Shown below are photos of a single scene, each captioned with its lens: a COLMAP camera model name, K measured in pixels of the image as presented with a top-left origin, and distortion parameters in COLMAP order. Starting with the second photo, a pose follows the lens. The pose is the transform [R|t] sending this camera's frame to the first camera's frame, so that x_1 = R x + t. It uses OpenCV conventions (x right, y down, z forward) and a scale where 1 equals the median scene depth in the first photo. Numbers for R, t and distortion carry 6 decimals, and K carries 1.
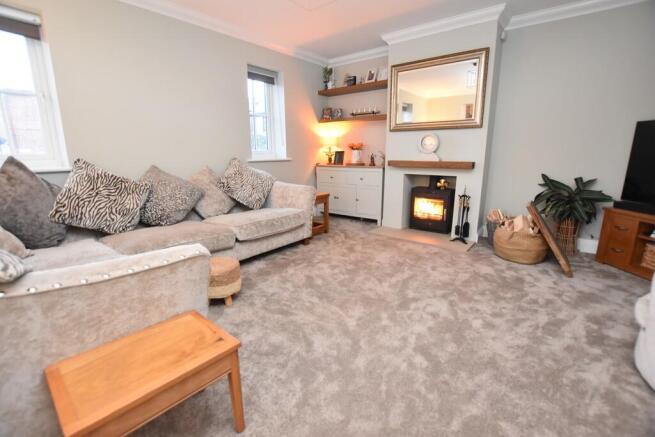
lens RADIAL K [[299.6, 0, 325.5], [0, 299.6, 219.1], [0, 0, 1]] dist [-0.014390, -0.000172]
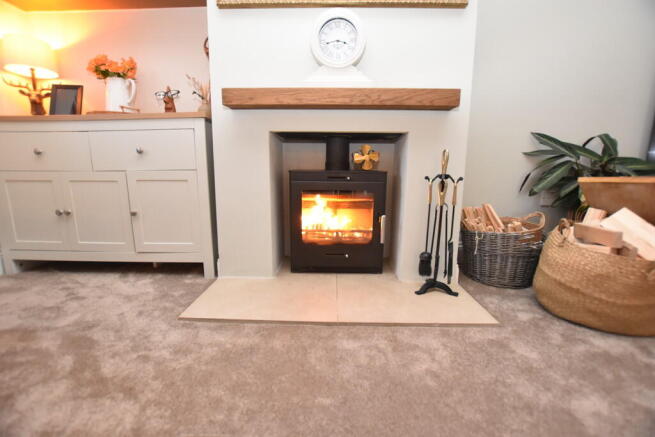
lens RADIAL K [[299.6, 0, 327.4], [0, 299.6, 218.6], [0, 0, 1]] dist [-0.014390, -0.000172]
pose [[0.802585, -0.091475, 0.589482, 0.084604], [0.120031, 0.992726, -0.009373, -0.029173], [-0.584337, 0.078278, 0.807727, 0.611601]]
